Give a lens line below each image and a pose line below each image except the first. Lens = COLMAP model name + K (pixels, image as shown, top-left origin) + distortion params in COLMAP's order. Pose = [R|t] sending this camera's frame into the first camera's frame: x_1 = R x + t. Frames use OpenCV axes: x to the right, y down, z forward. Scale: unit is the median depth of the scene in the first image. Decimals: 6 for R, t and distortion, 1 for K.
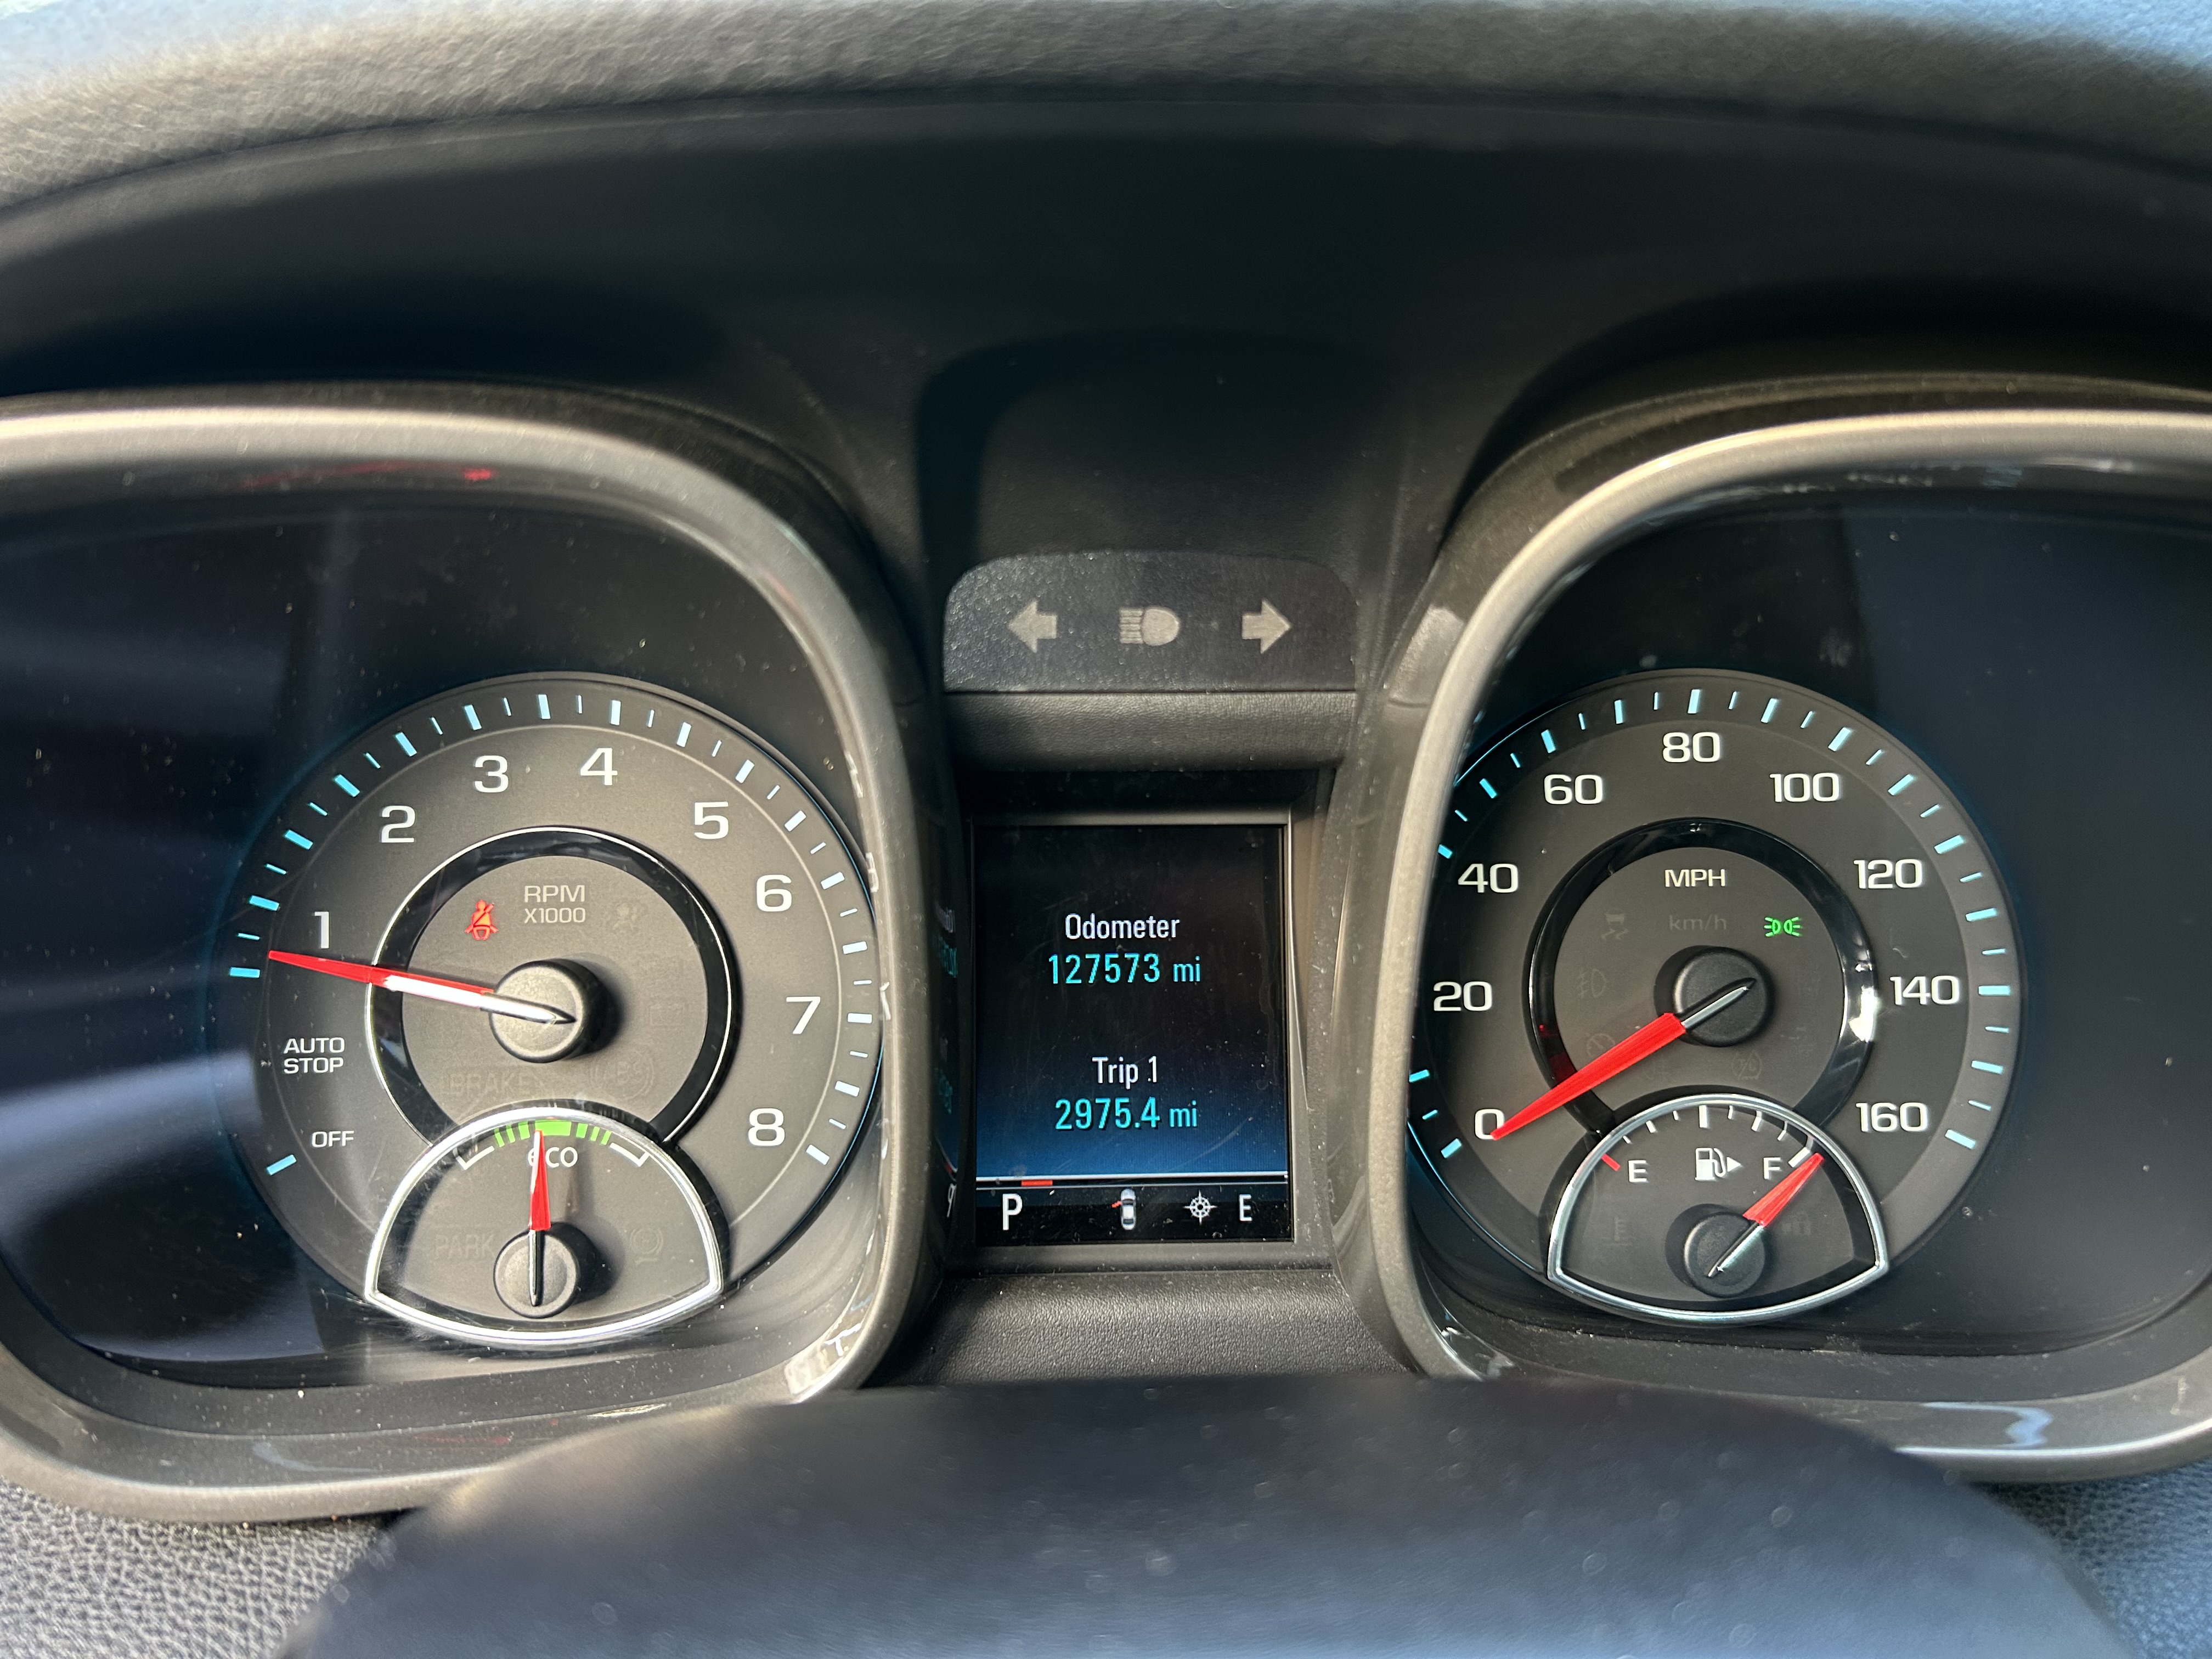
lens RADIAL K [[1664.7, 0, 1106.0], [0, 1664.7, 829.5], [0, 0, 1]] dist [0.059965, -0.114213]
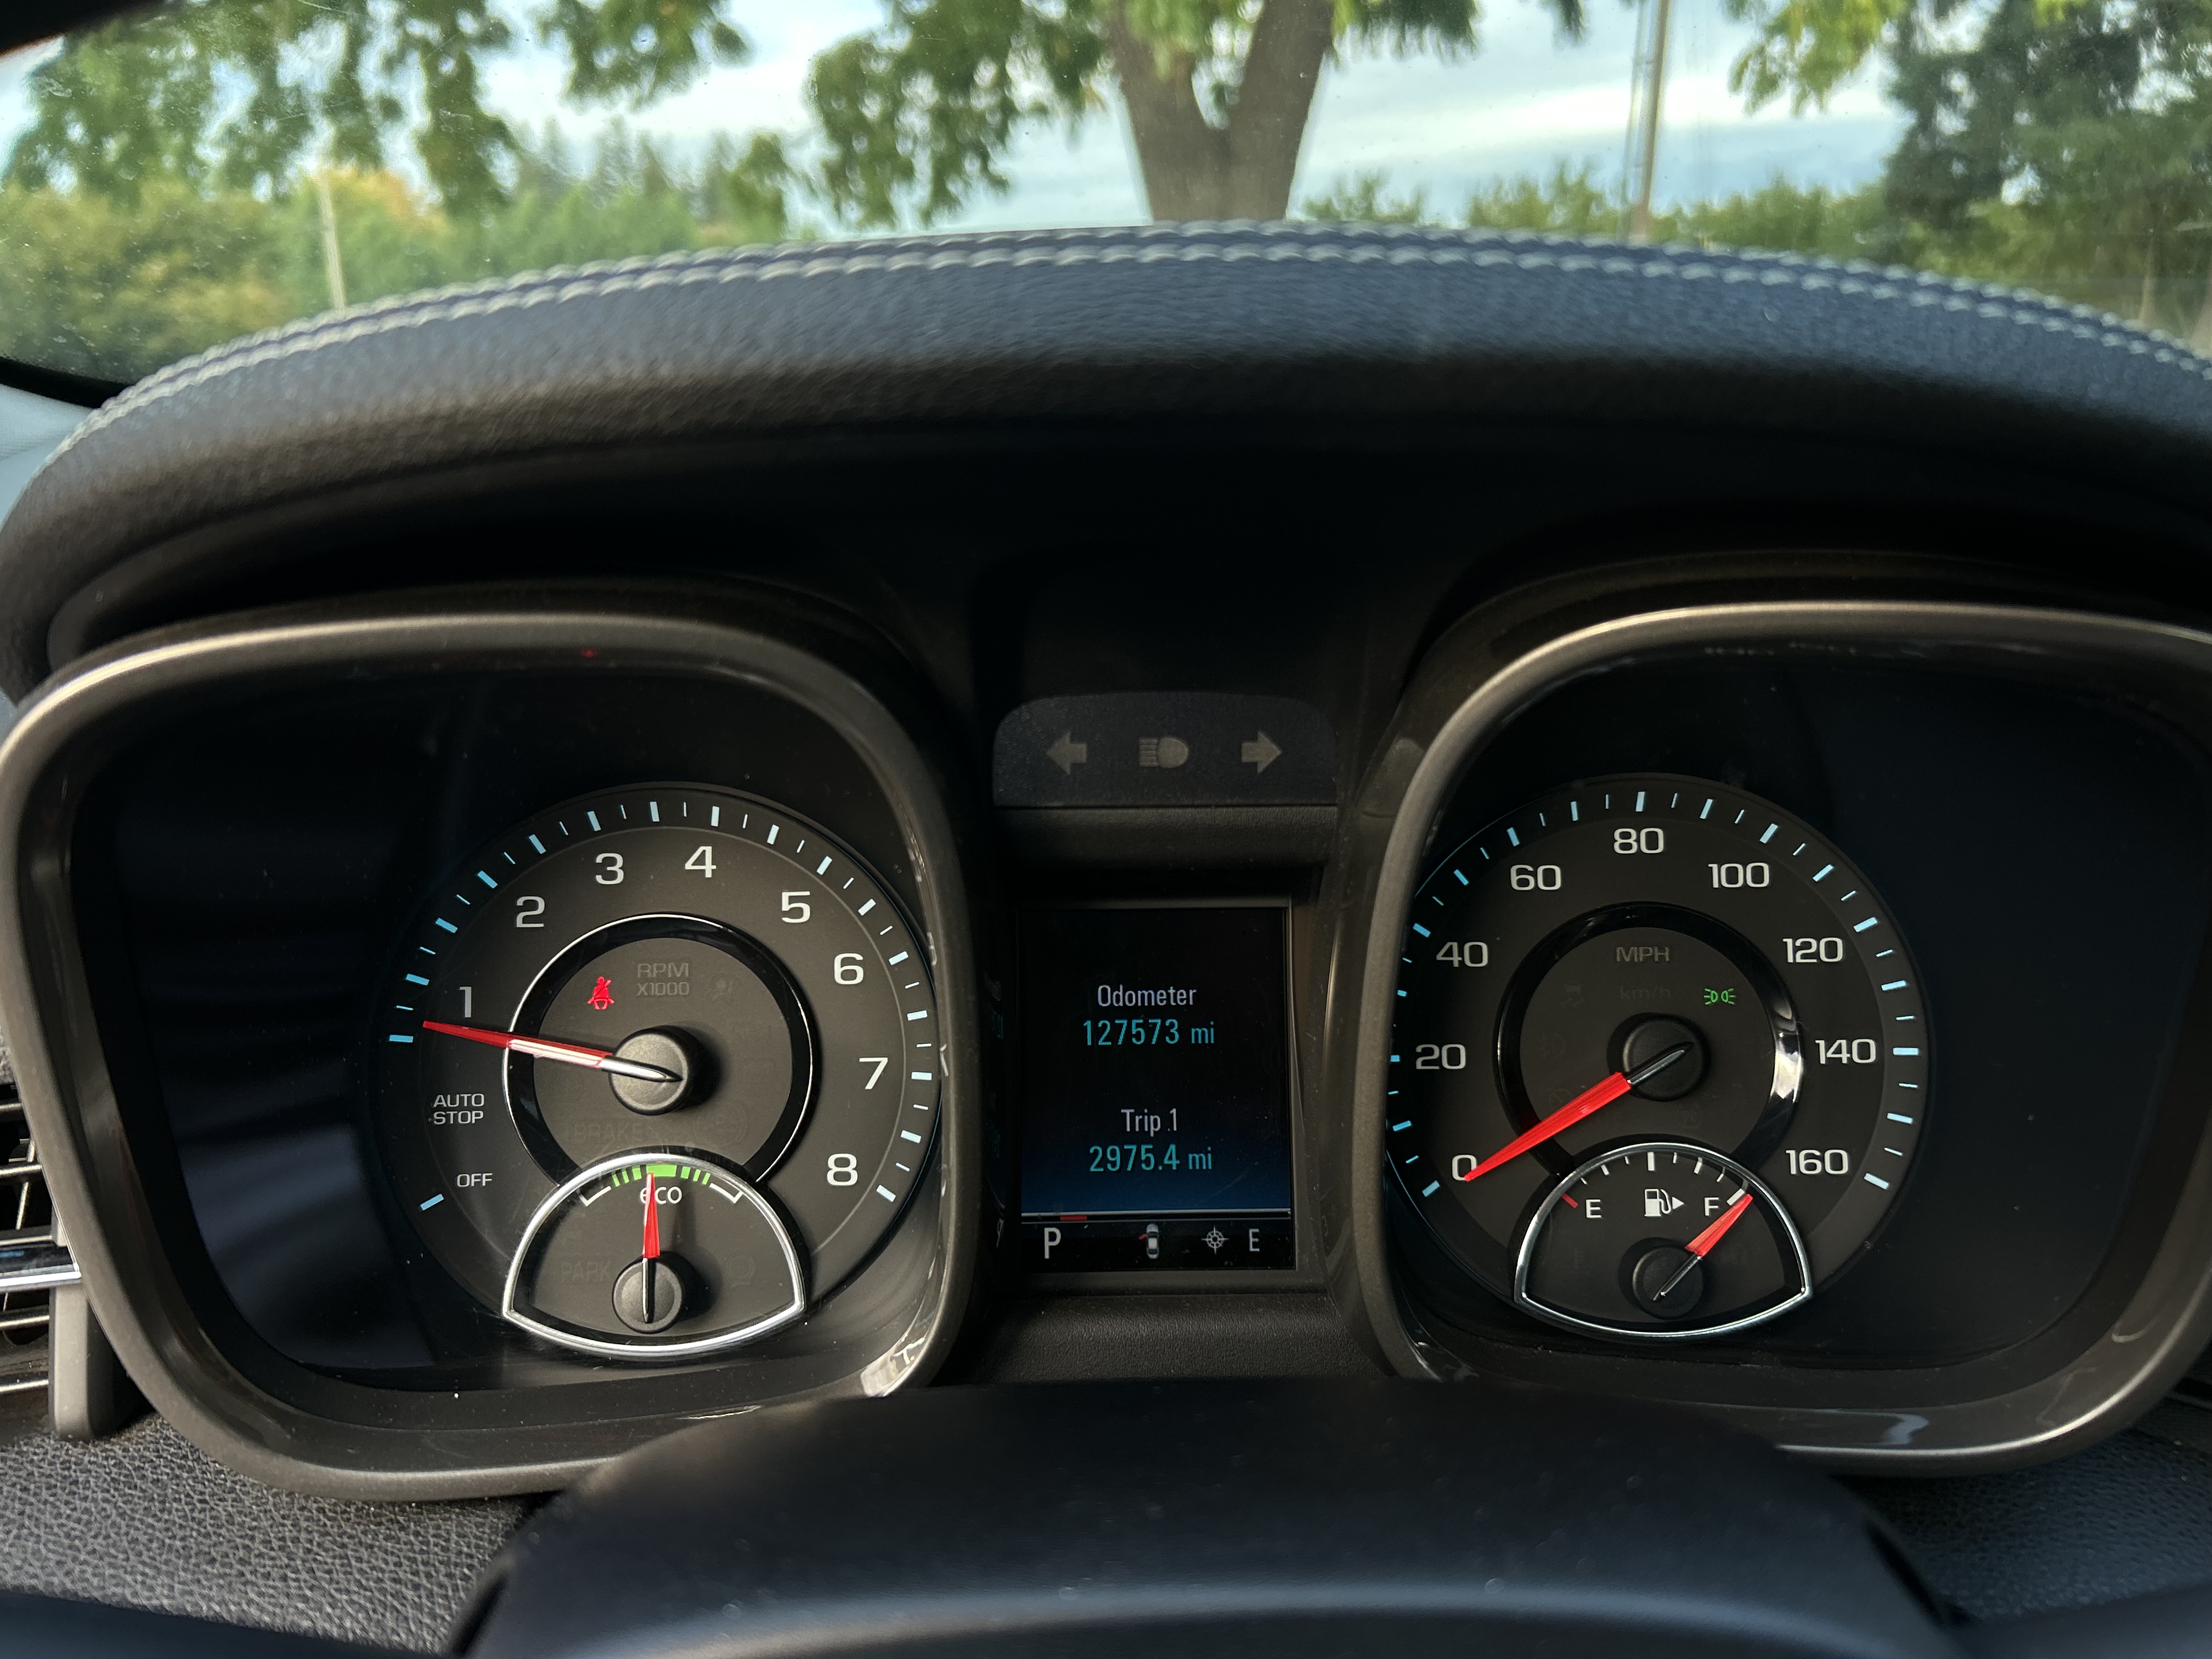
lens RADIAL K [[1695.8, 0, 1127.3], [0, 1695.8, 827.3], [0, 0, 1]] dist [0.083527, -0.170133]
pose [[0.999801, -0.002855, -0.019735, 0.020772], [0.002594, 0.999909, -0.013212, -0.045668], [0.019771, 0.013159, 0.999718, -0.193756]]
